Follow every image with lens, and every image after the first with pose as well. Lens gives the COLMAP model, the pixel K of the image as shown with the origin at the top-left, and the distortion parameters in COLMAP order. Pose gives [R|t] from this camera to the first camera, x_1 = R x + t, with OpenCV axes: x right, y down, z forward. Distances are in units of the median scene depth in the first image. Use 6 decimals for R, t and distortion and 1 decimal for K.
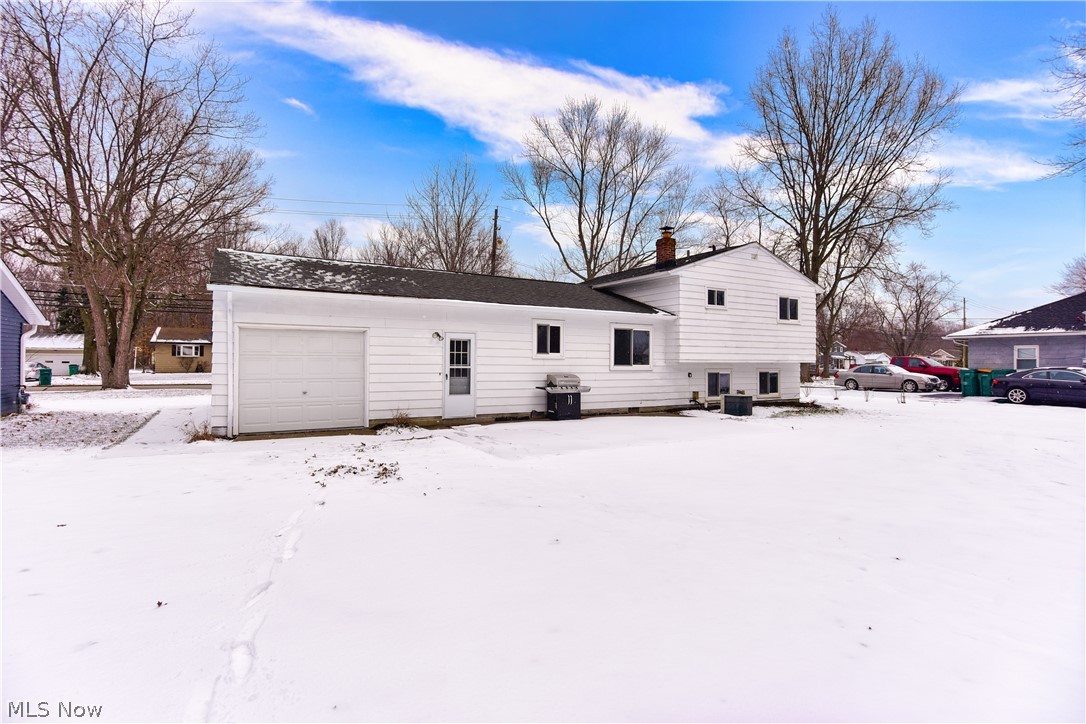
lens RADIAL K [[524.7, 0, 543.5], [0, 524.7, 363.4], [0, 0, 1]] dist [0.013123, -0.000428]
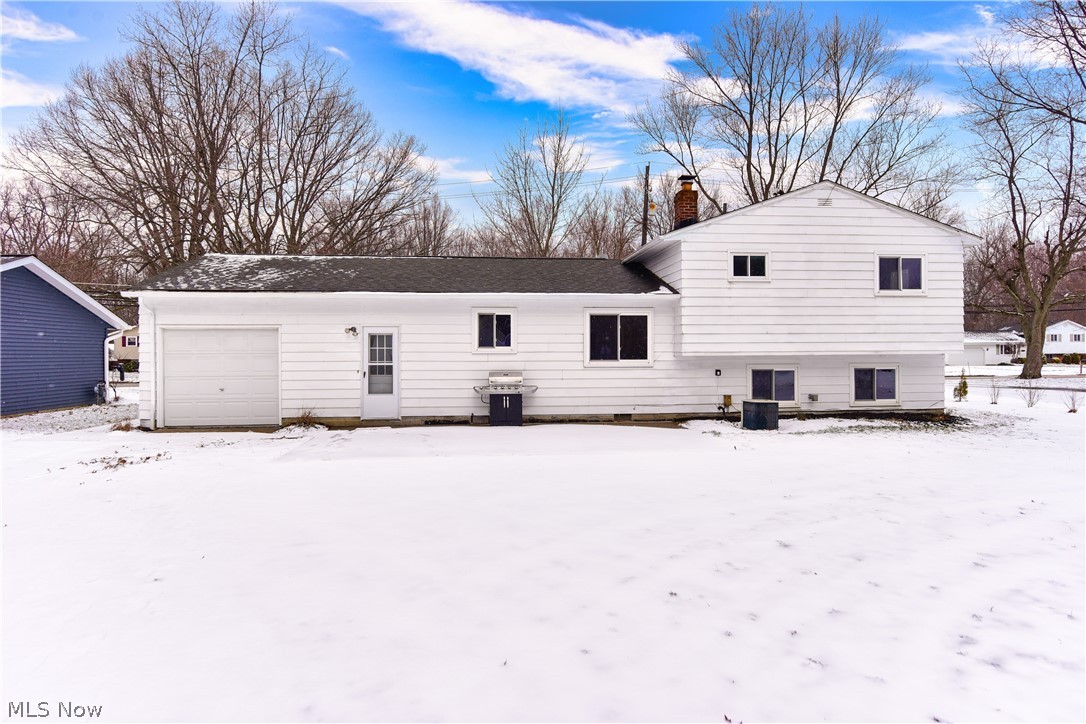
lens RADIAL K [[644.5, 0, 543.6], [0, 644.5, 363.7], [0, 0, 1]] dist [0.003706, 0.000146]
pose [[0.908586, -0.003869, -0.417679, 0.515225], [0.008833, 0.999911, 0.009954, -0.002122], [0.417604, -0.012733, 0.908540, 0.087173]]
